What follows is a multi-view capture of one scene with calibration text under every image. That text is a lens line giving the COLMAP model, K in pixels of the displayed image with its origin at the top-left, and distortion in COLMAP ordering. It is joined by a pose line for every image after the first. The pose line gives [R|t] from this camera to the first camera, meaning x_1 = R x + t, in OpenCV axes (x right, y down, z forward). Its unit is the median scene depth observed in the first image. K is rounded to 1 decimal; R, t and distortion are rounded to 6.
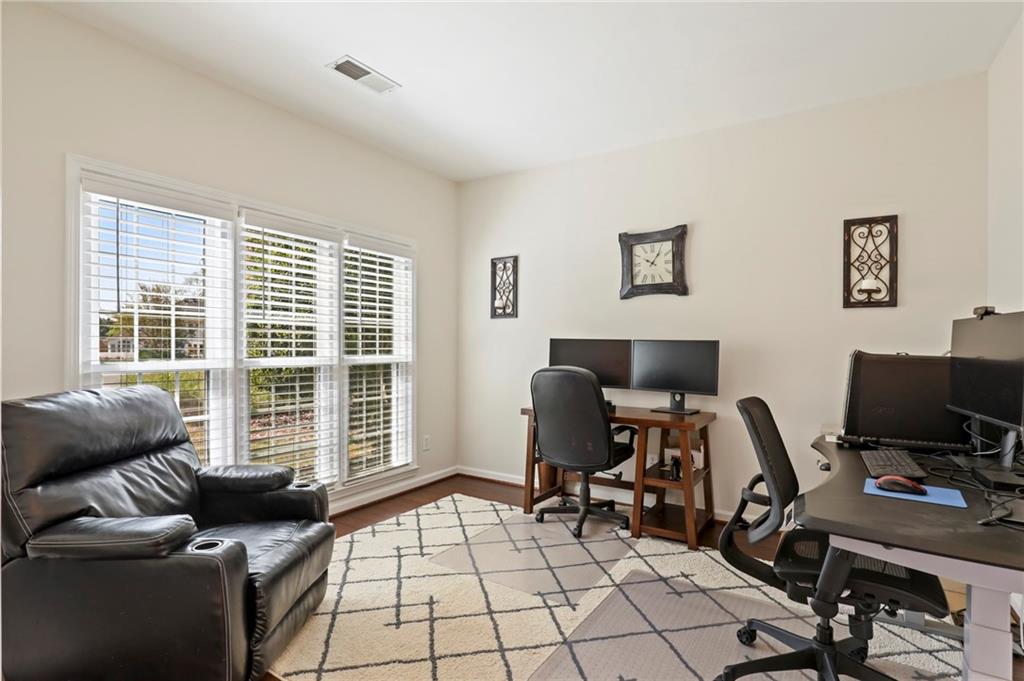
lens RADIAL K [[498.7, 0, 515.5], [0, 498.7, 345.8], [0, 0, 1]] dist [-0.017505, 0.004876]
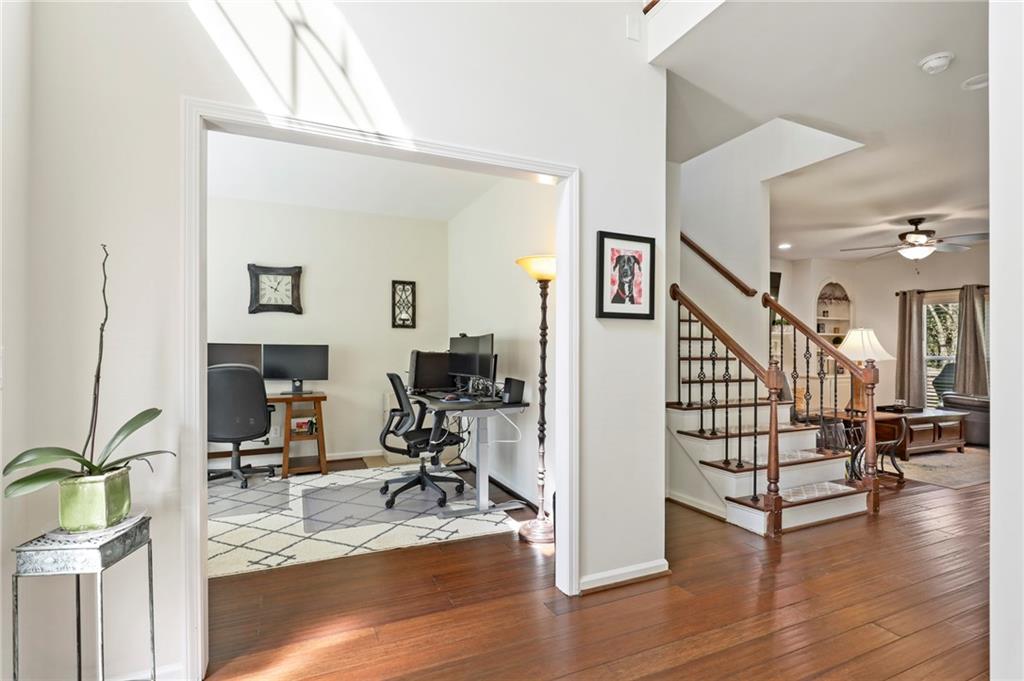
lens RADIAL K [[479.5, 0, 515.4], [0, 479.5, 346.3], [0, 0, 1]] dist [-0.006541, 0.001299]
pose [[0.537227, -0.000549, 0.843438, -0.607086], [0.003651, 0.999992, -0.001675, -0.002706], [-0.843430, 0.003979, 0.537224, -0.353167]]
